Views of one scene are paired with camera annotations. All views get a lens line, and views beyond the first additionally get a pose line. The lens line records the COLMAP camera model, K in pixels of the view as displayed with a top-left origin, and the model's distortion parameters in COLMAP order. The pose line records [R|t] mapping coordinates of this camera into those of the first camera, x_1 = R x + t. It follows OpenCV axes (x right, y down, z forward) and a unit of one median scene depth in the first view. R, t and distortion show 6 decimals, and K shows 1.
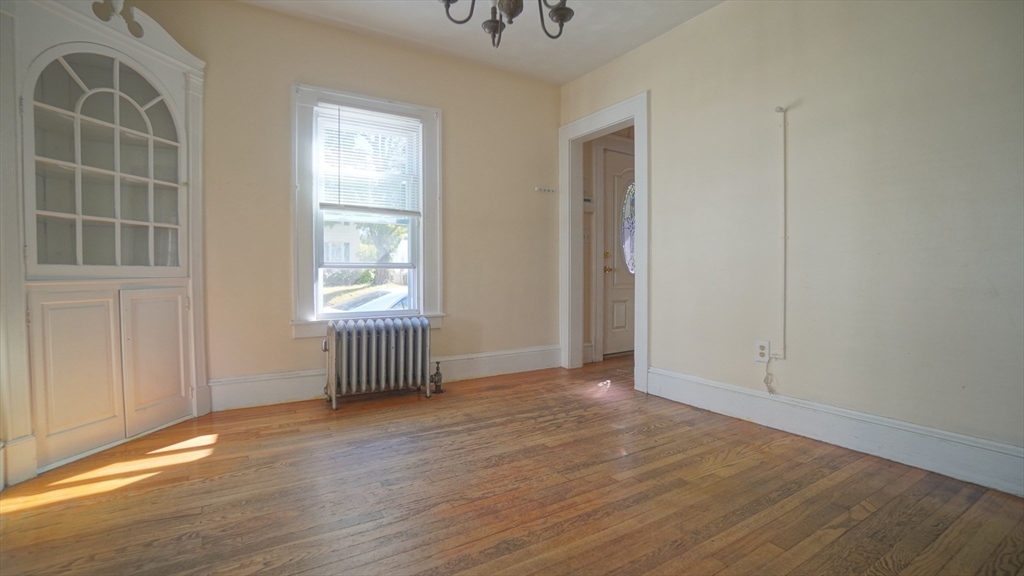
lens RADIAL K [[454.7, 0, 501.6], [0, 454.7, 283.0], [0, 0, 1]] dist [-0.019589, 0.000336]
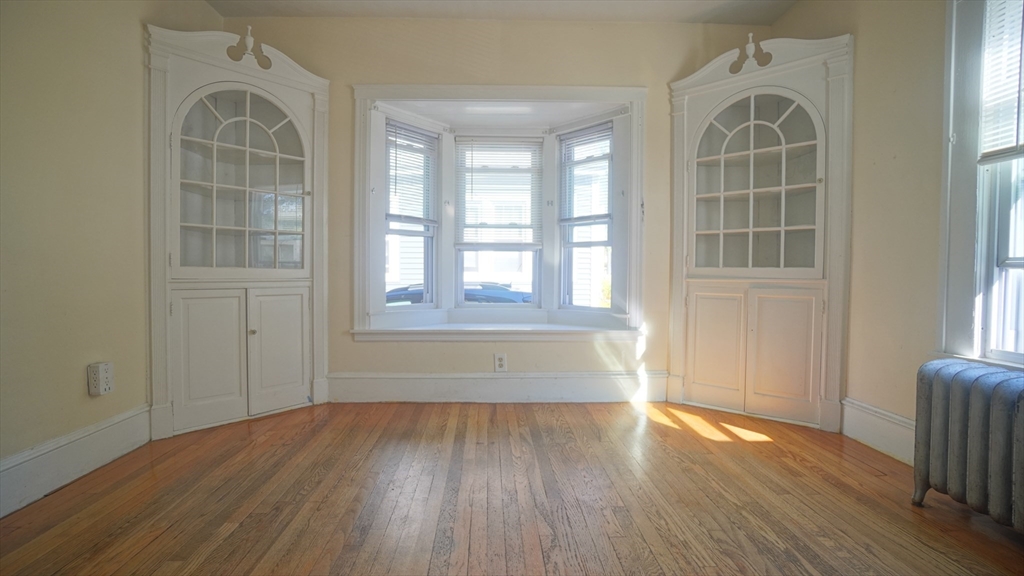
lens RADIAL K [[454.7, 0, 501.6], [0, 454.7, 283.0], [0, 0, 1]] dist [-0.019589, 0.000336]
pose [[-0.493088, 0.021494, -0.869714, 0.513006], [-0.026011, 0.998884, 0.039433, -0.027205], [0.869590, 0.042067, -0.491979, 0.996012]]
